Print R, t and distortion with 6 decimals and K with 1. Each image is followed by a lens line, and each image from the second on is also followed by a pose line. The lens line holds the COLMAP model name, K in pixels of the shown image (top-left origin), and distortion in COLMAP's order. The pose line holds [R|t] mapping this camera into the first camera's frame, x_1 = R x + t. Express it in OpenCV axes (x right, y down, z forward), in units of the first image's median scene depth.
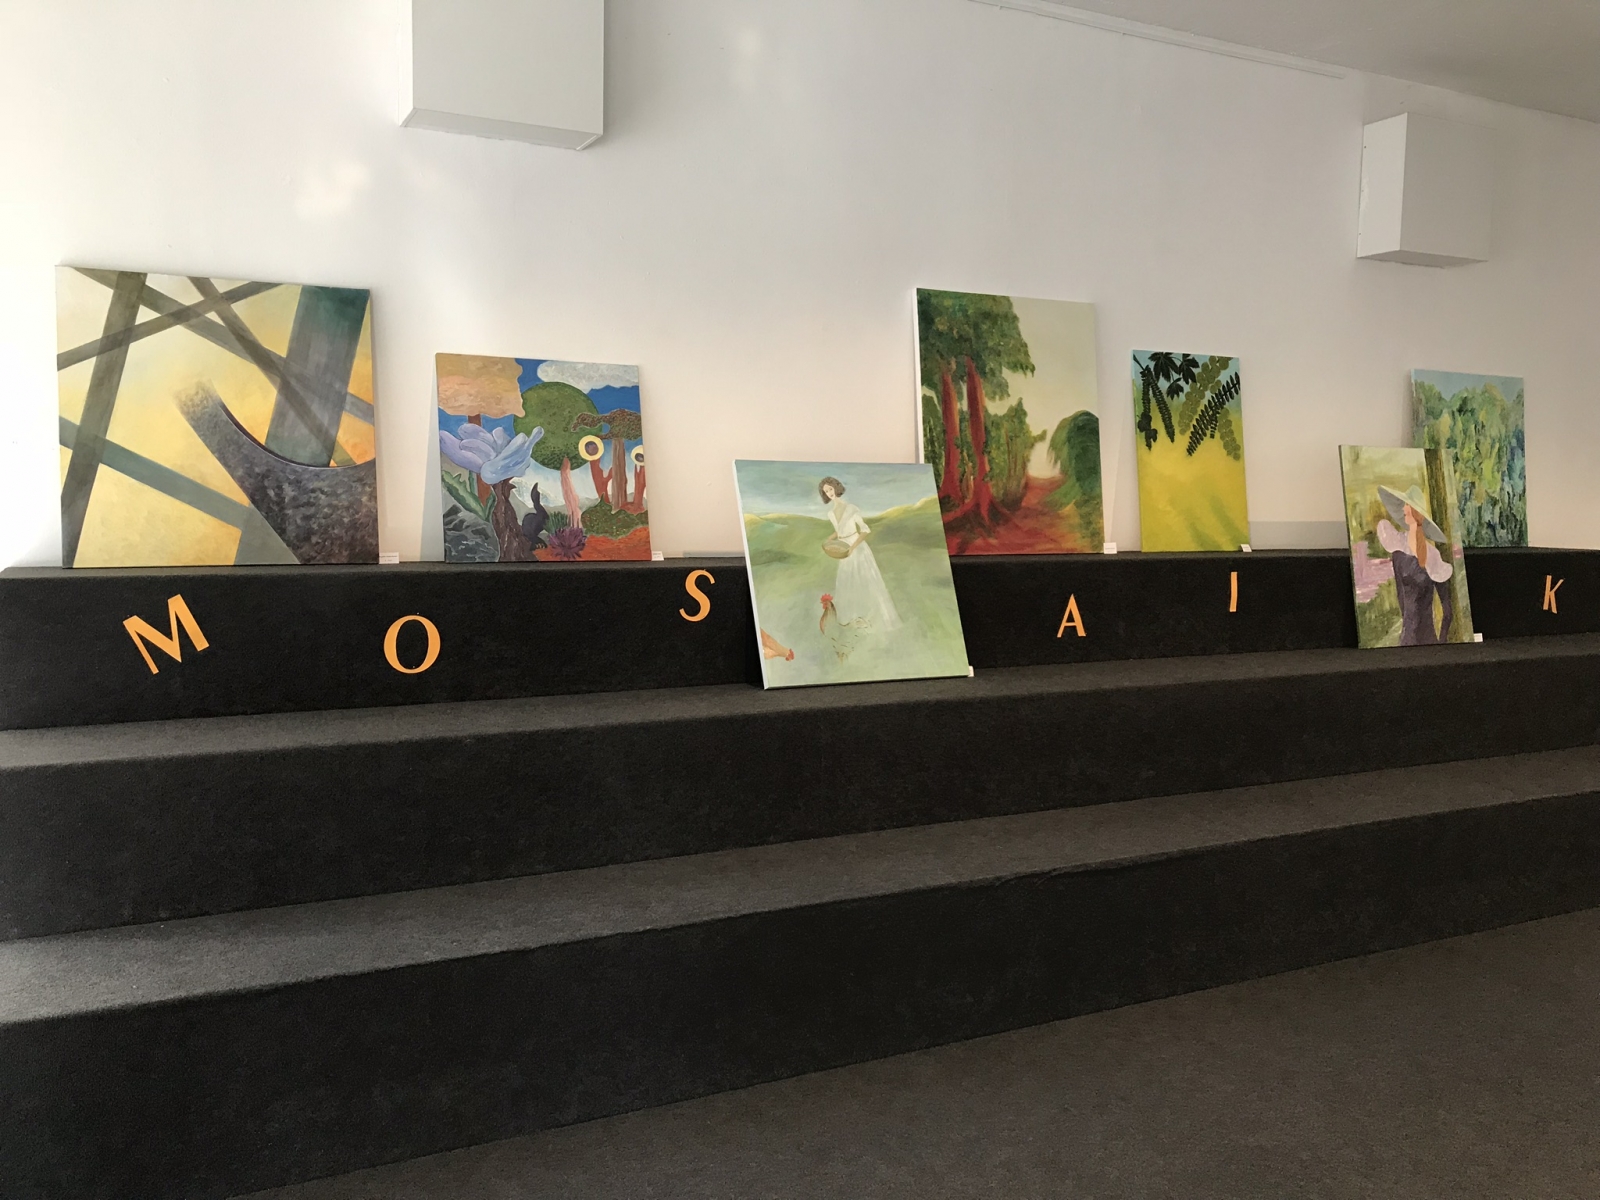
lens RADIAL K [[1309.6, 0, 798.8], [0, 1309.6, 595.7], [0, 0, 1]] dist [0.028333, -0.019309]
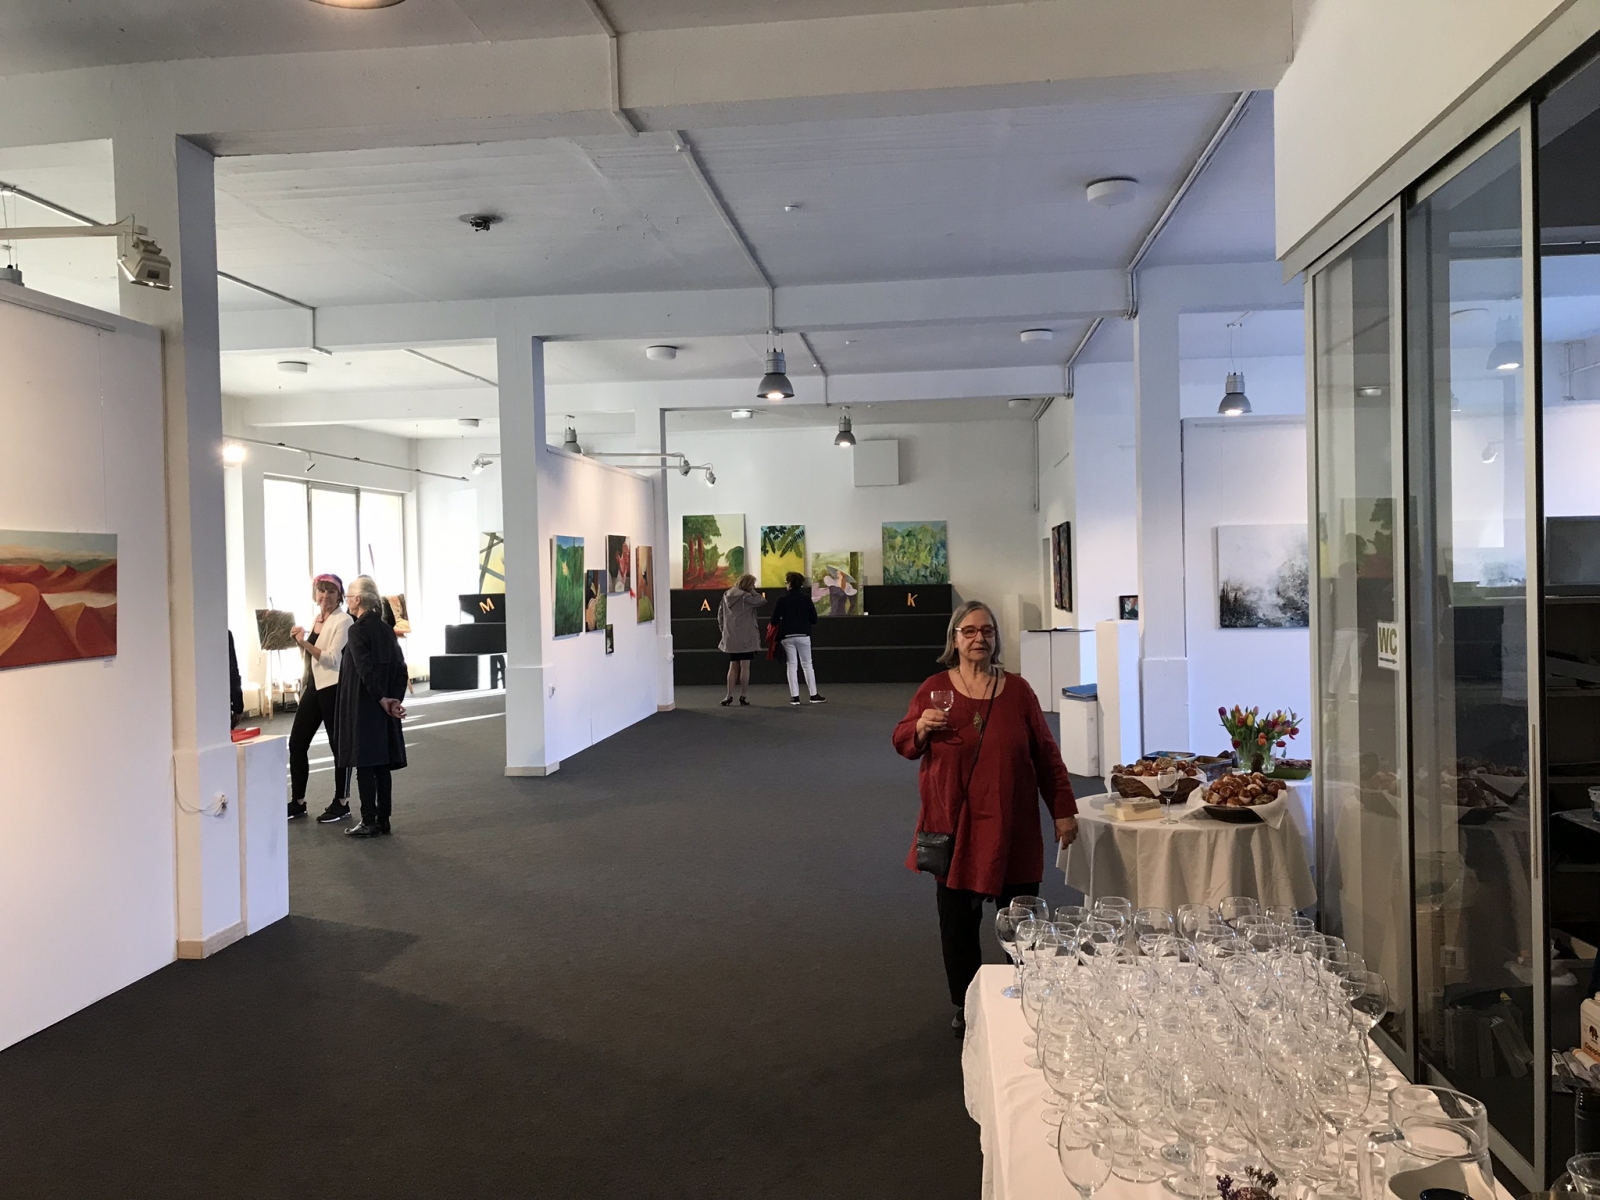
lens RADIAL K [[1309.6, 0, 800.4], [0, 1309.6, 602.1], [0, 0, 1]] dist [0.028333, -0.019309]
pose [[0.851232, -0.017322, -0.524504, 2.033567], [-0.008301, 0.998886, -0.046461, 0.151497], [0.524725, 0.043903, 0.850139, -1.699825]]
